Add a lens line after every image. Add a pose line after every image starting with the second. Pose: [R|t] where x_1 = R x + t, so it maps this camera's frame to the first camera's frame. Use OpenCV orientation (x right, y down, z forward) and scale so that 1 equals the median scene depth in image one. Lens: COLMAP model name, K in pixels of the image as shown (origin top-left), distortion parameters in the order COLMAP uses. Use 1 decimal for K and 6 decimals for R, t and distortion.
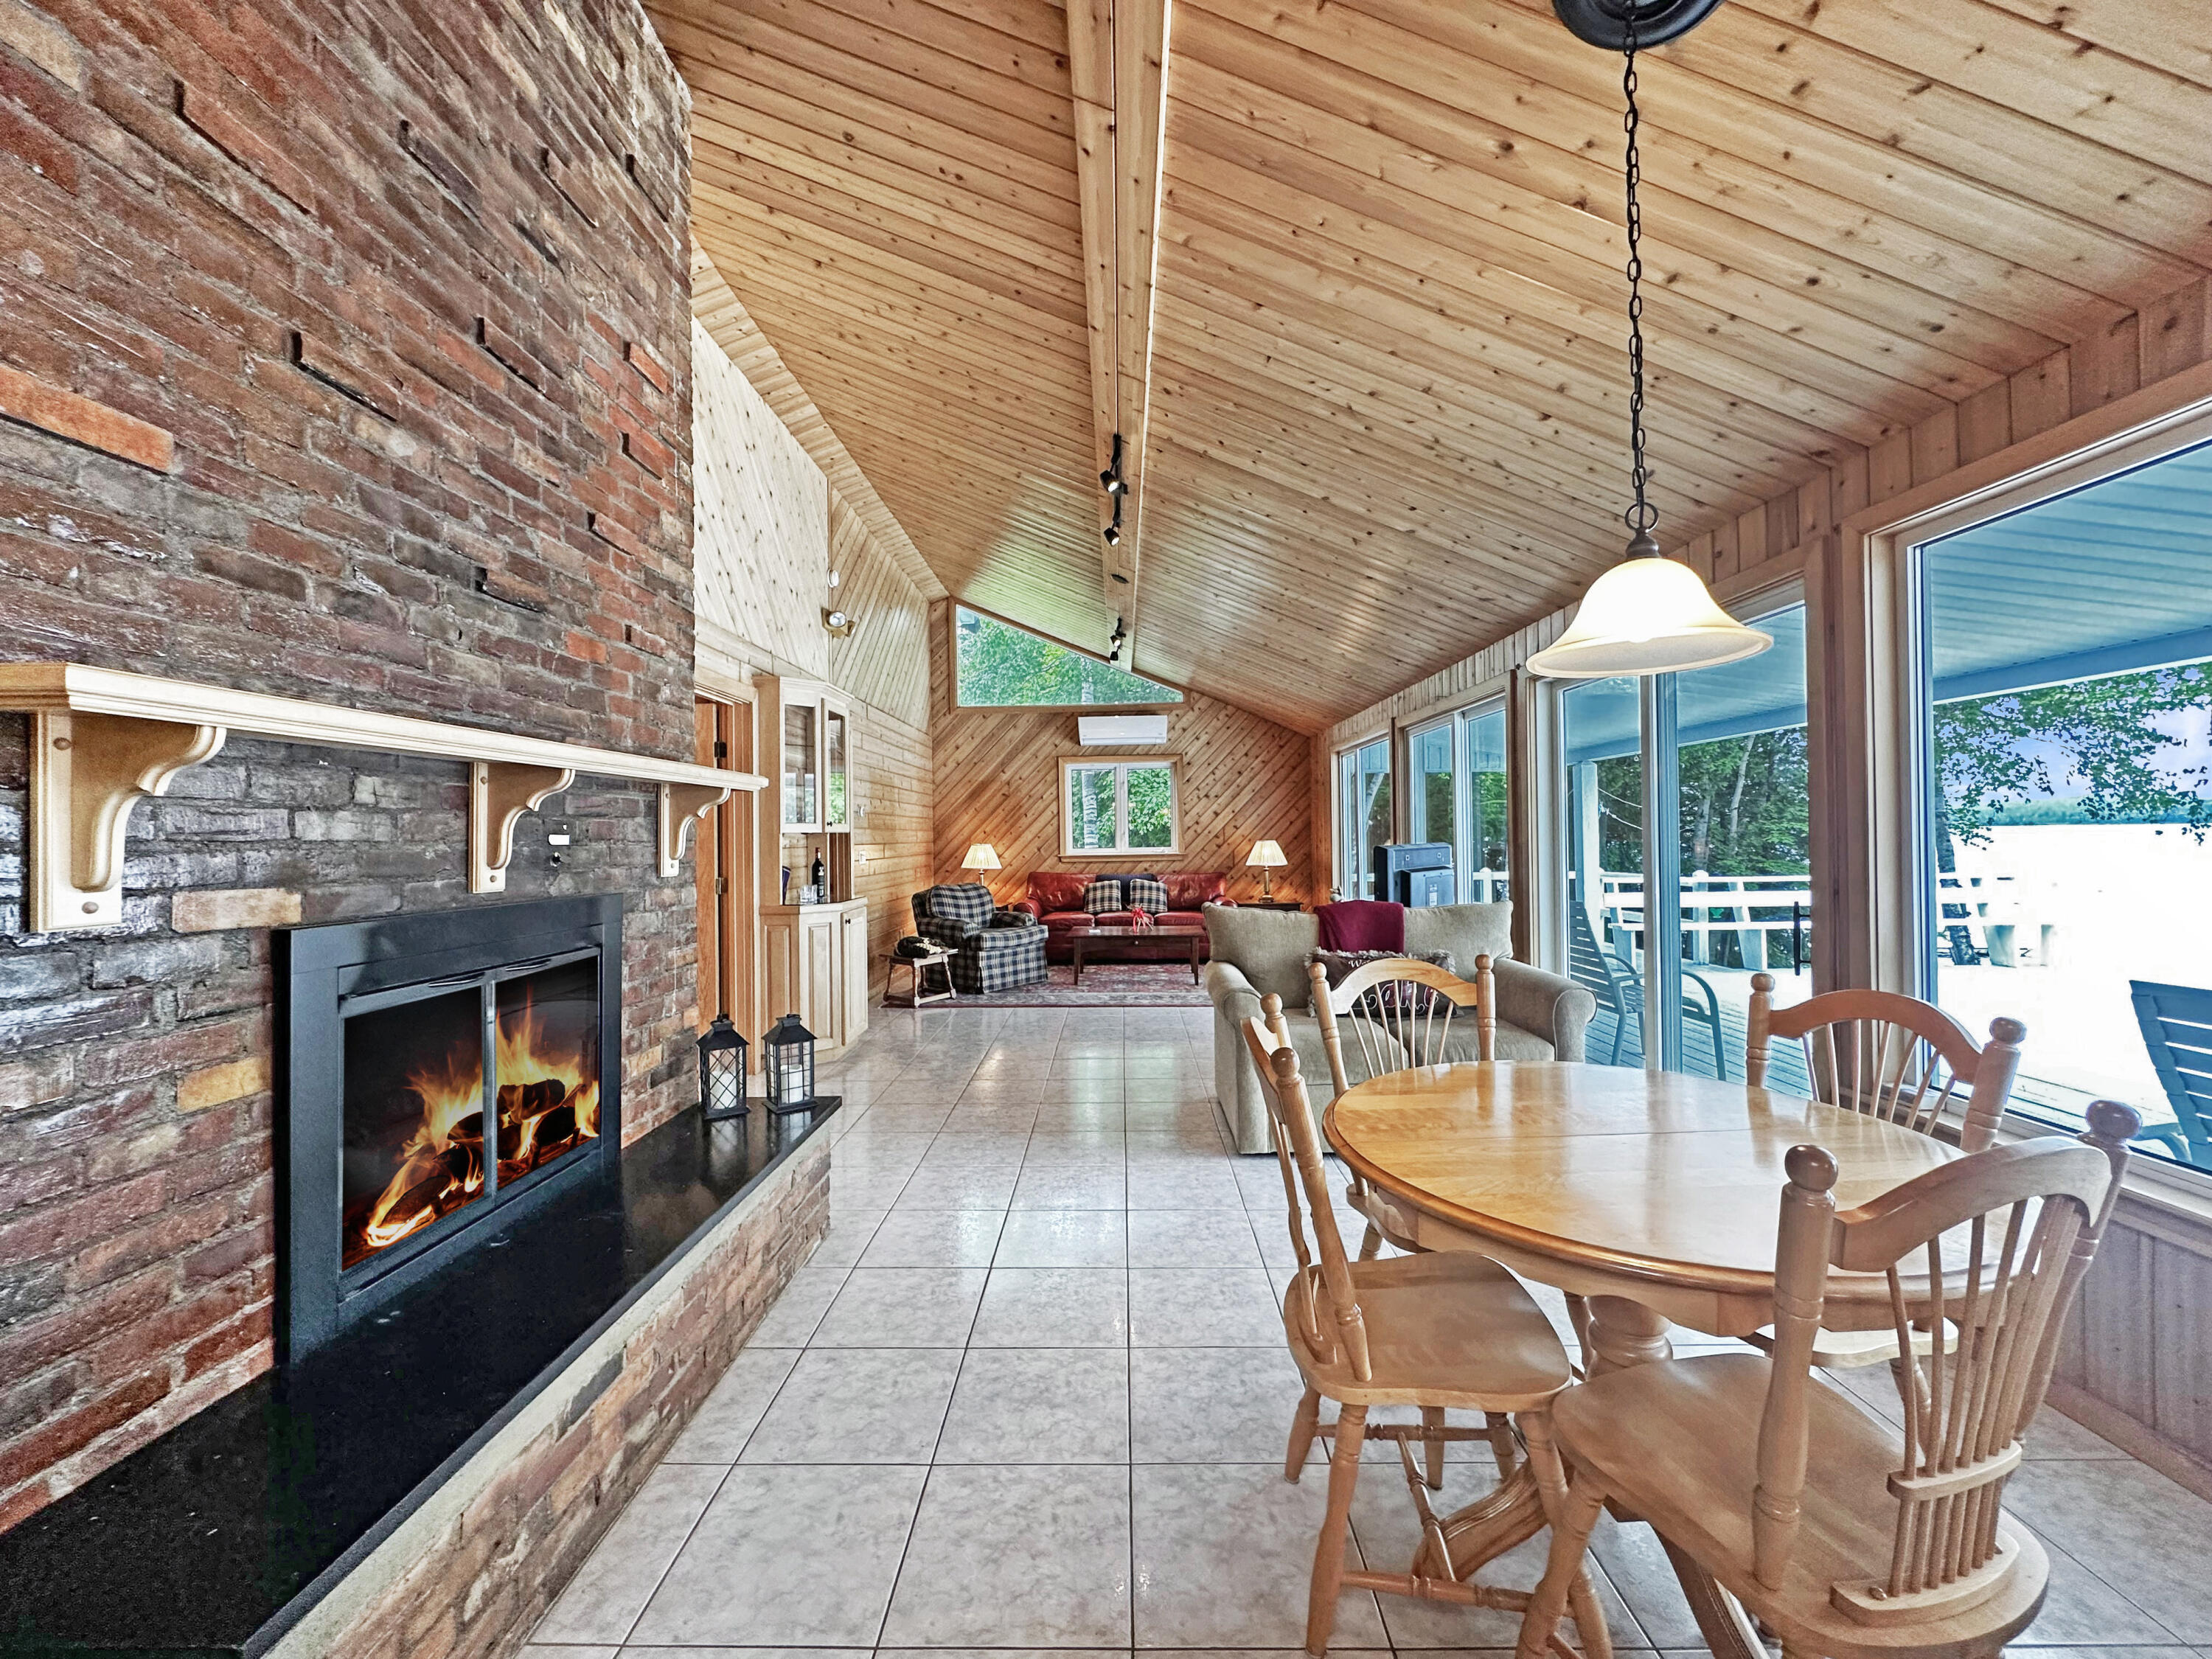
lens RADIAL K [[885.5, 0, 1105.4], [0, 885.5, 840.6], [0, 0, 1]] dist [-0.003653, 0.000932]
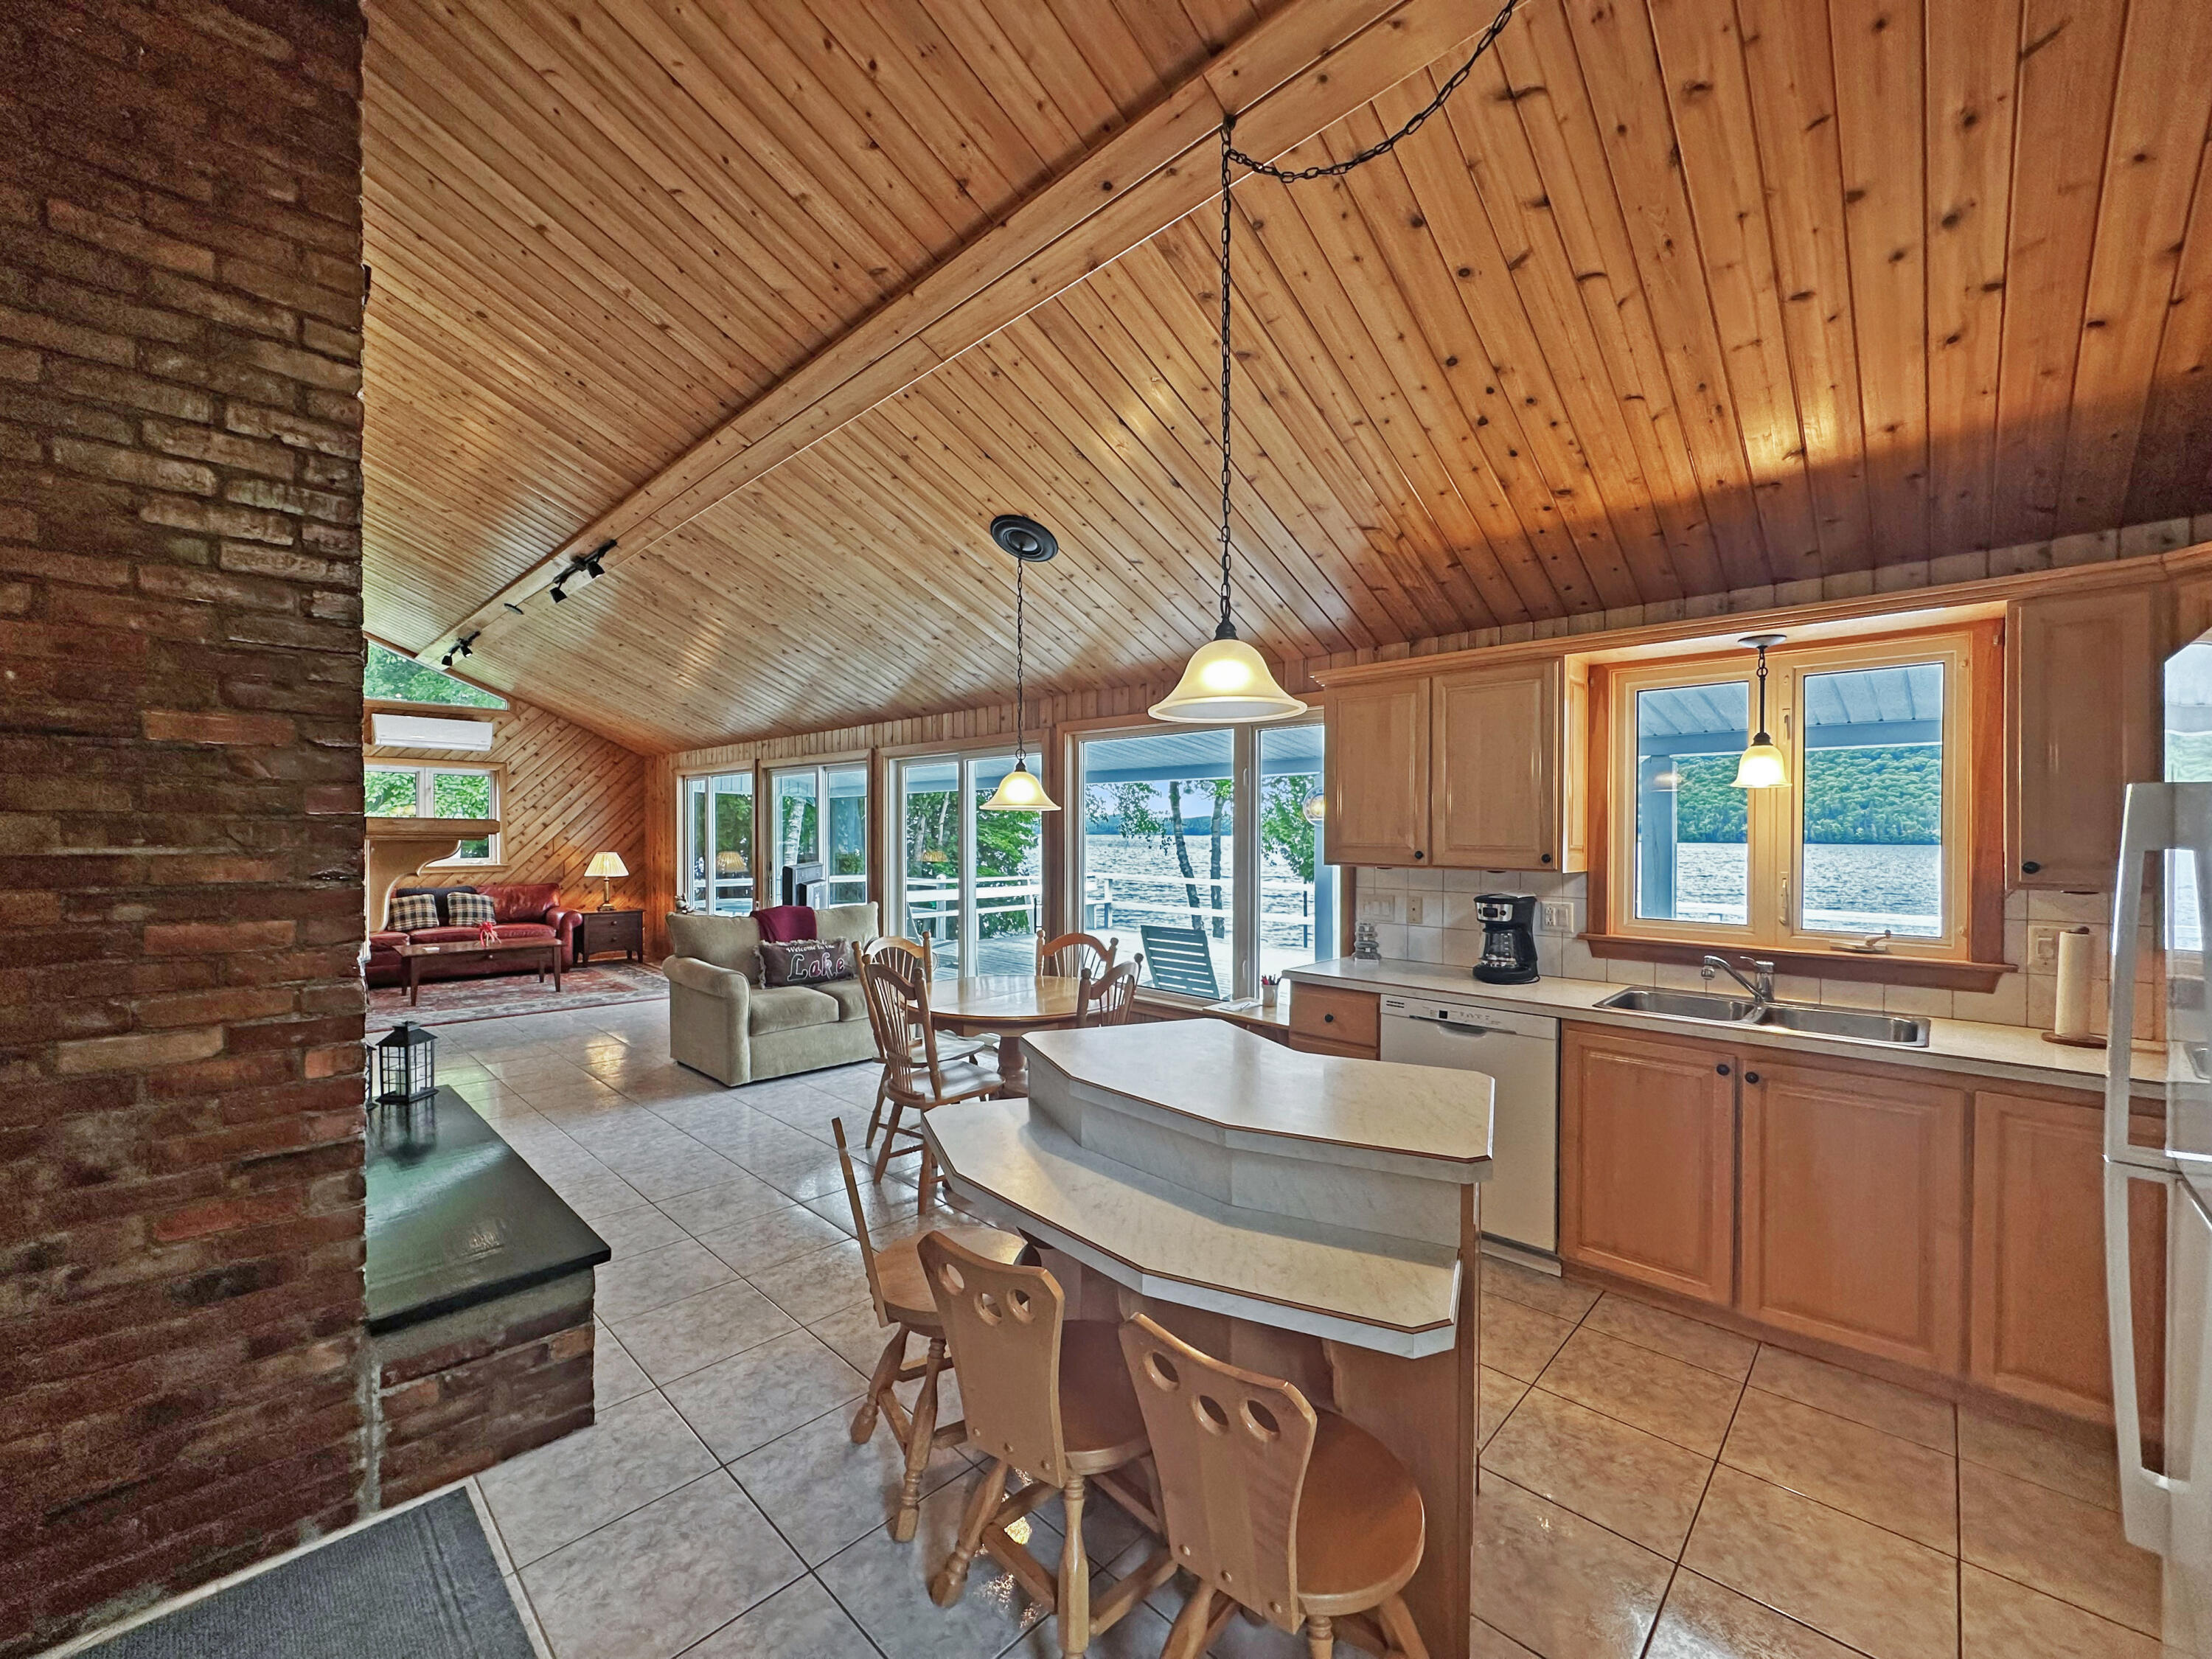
lens RADIAL K [[885.5, 0, 1107.3], [0, 885.5, 843.1], [0, 0, 1]] dist [-0.003653, 0.000932]
pose [[0.677861, 0.009737, 0.735125, -0.209818], [-0.013029, 0.999914, -0.001231, -0.019660], [-0.735075, -0.008744, 0.677930, -0.176713]]
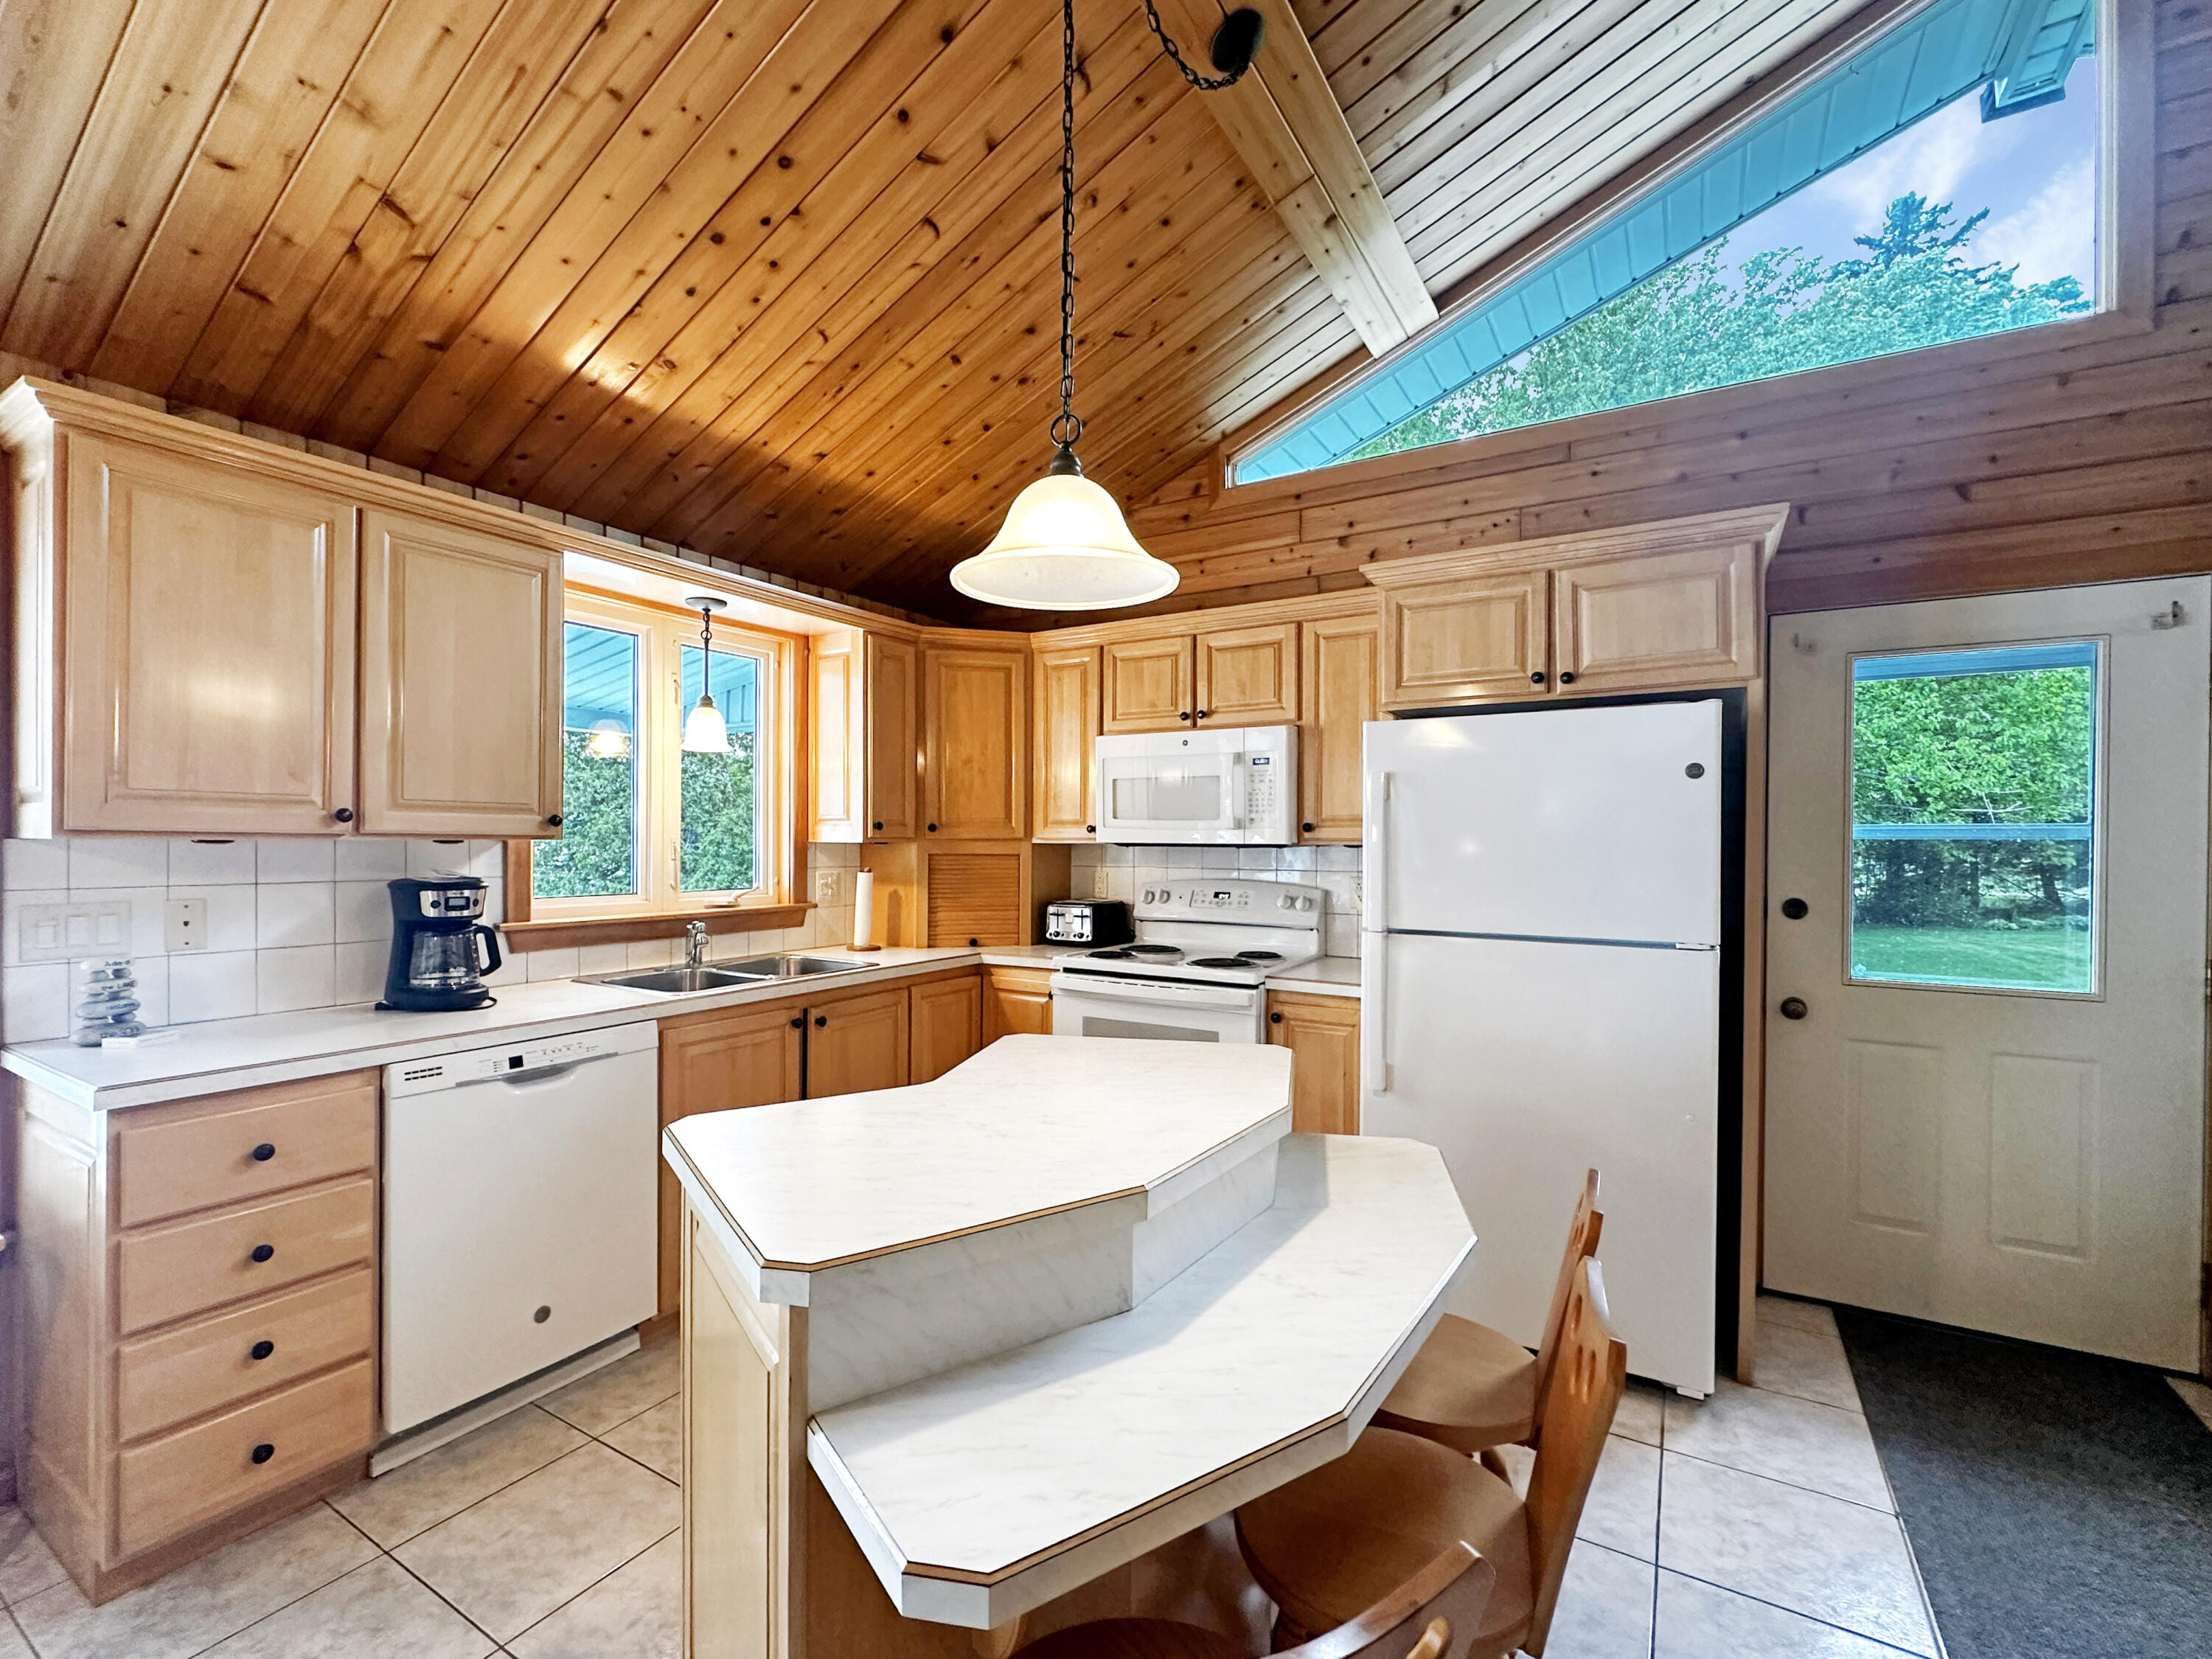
lens RADIAL K [[963.4, 0, 1101.0], [0, 963.4, 838.1], [0, 0, 1]] dist [-0.001363, 0.000267]
pose [[-0.865458, 0.010736, 0.500867, -0.100631], [0.008386, 0.999941, -0.006944, -0.006314], [-0.500912, -0.001810, -0.865497, 0.131671]]
